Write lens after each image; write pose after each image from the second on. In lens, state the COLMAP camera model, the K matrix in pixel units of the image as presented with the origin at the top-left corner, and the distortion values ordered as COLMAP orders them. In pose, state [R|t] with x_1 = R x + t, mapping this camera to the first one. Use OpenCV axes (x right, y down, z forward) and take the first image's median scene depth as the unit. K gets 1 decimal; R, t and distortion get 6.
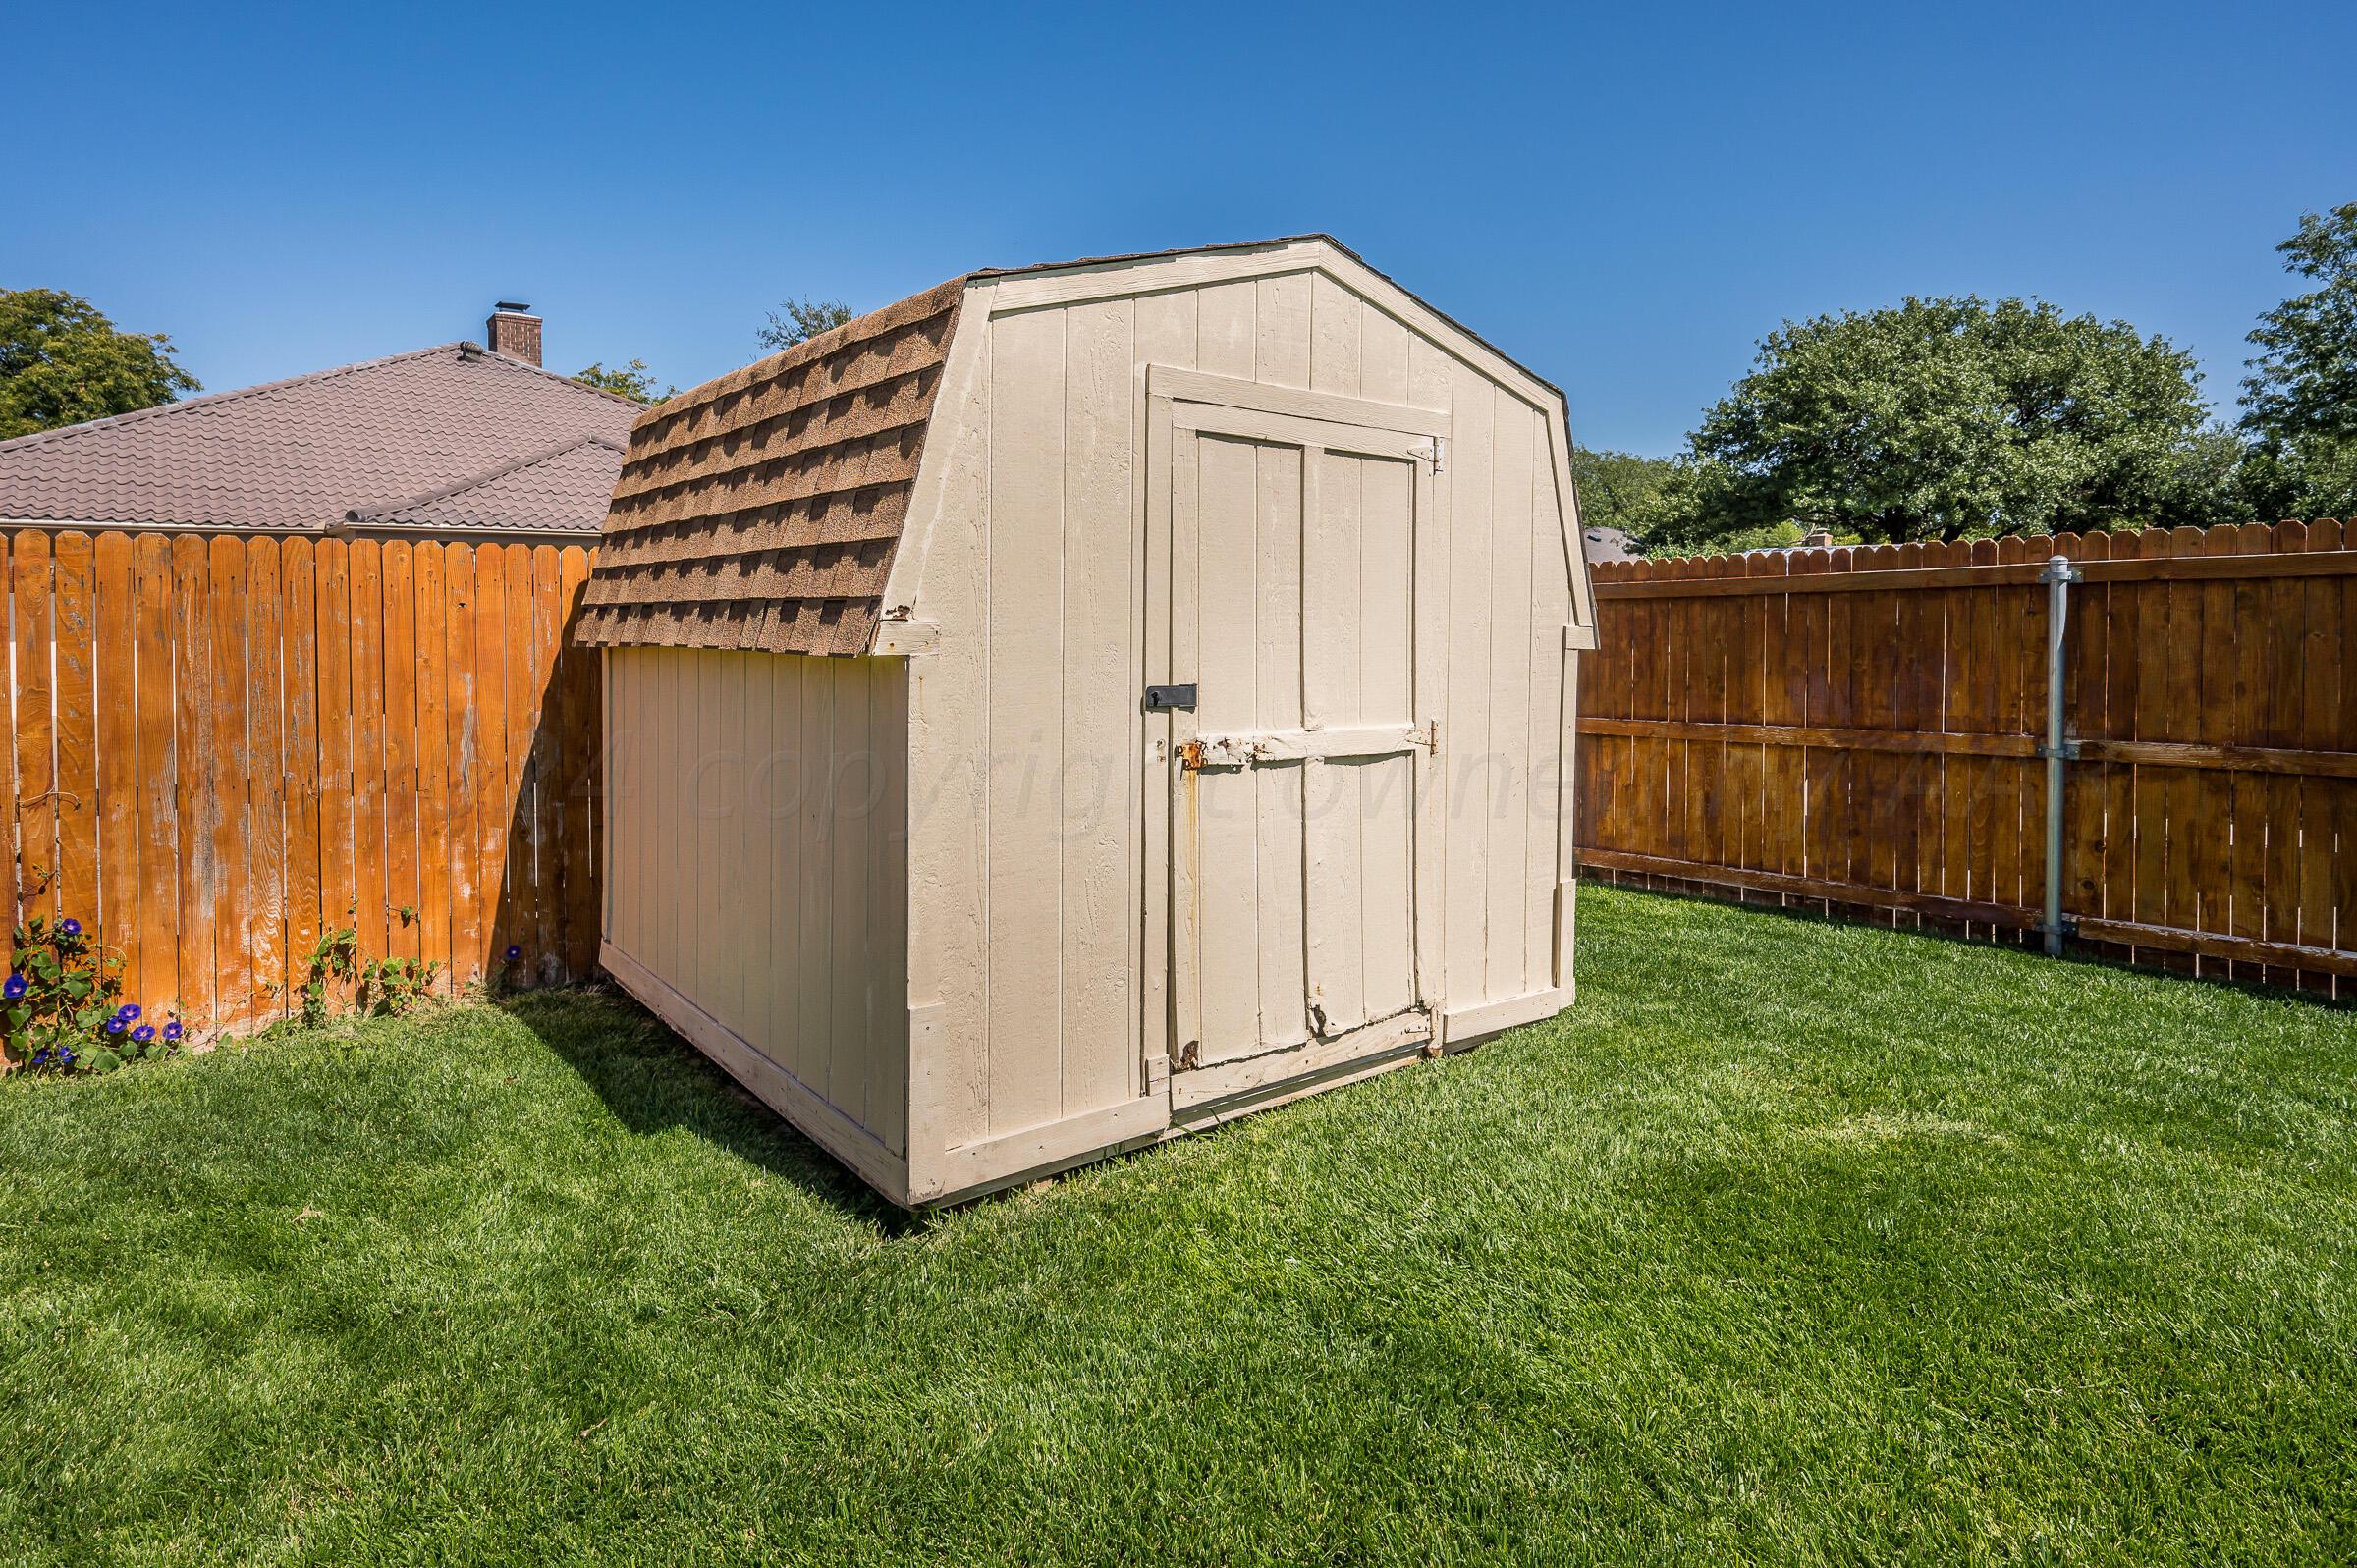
lens RADIAL K [[1288.2, 0, 1180.9], [0, 1288.2, 641.2], [0, 0, 1]] dist [-0.002669, -0.000417]
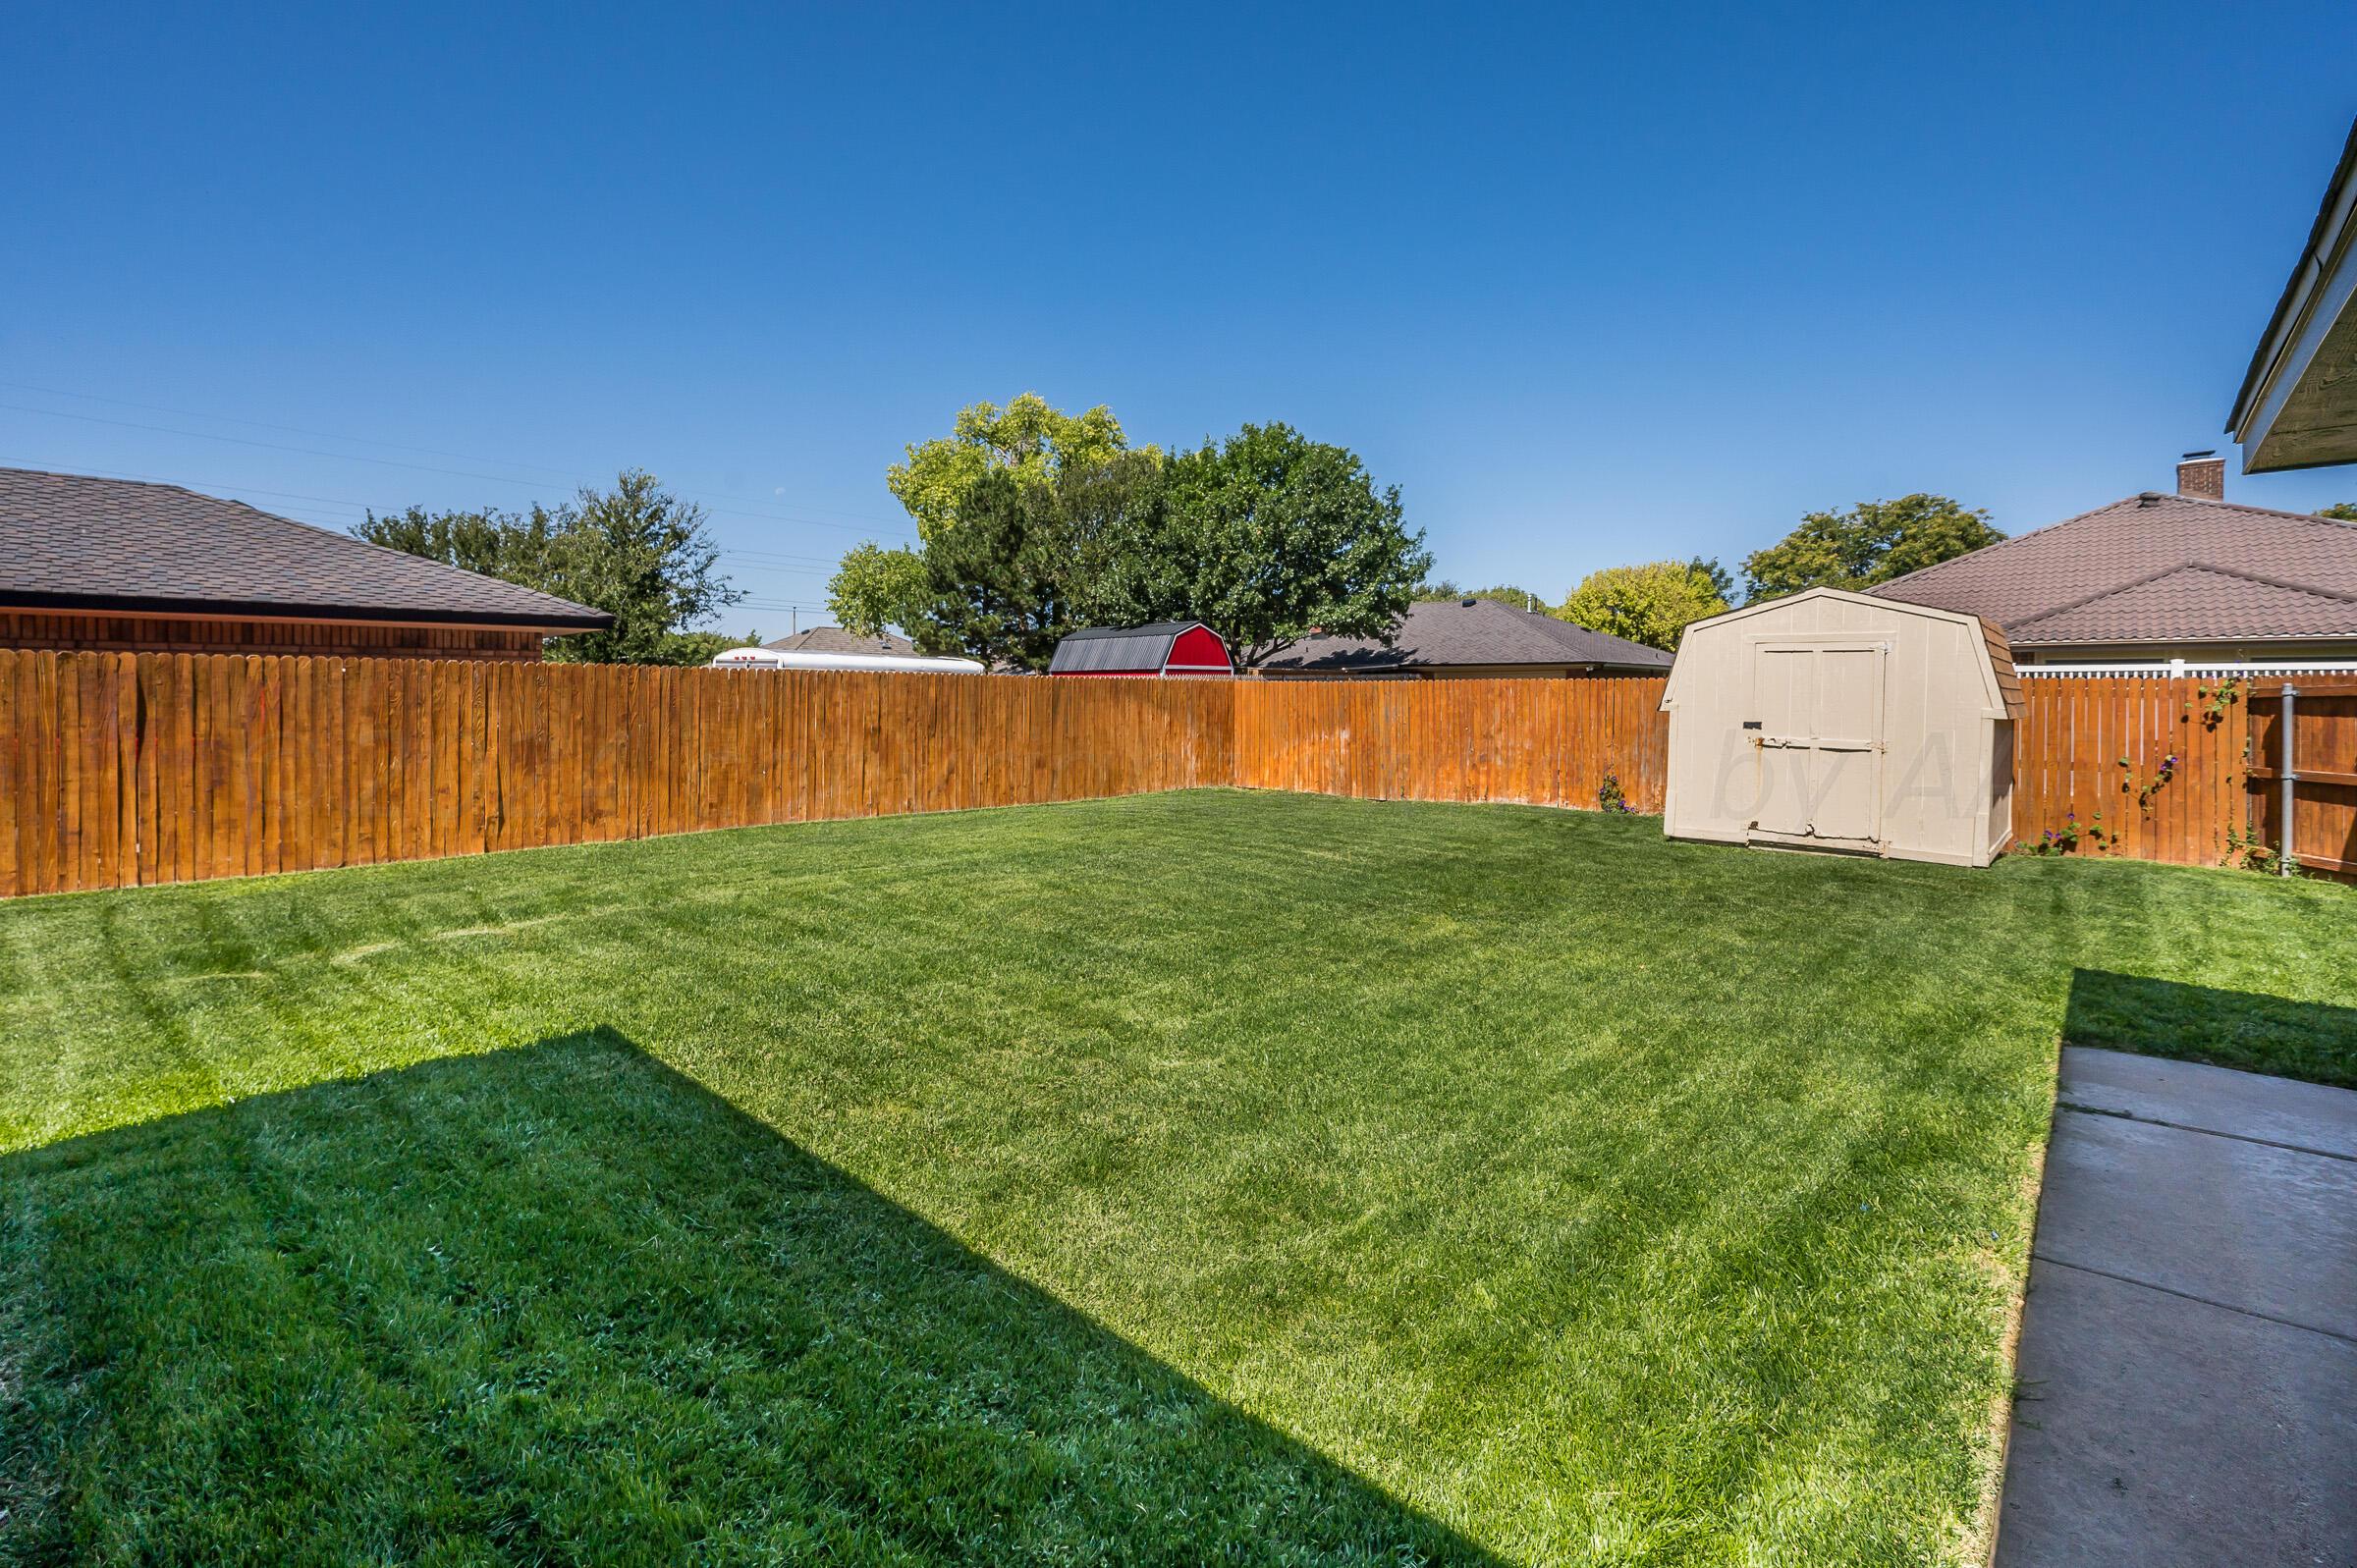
lens RADIAL K [[1037.5, 0, 1182.1], [0, 1037.5, 709.7], [0, 0, 1]] dist [-0.000898, -0.000042]
pose [[0.164616, 0.017464, -0.986203, 1.971559], [-0.027435, 0.999537, 0.013121, 0.004395], [0.985976, 0.024896, 0.165019, -0.812241]]
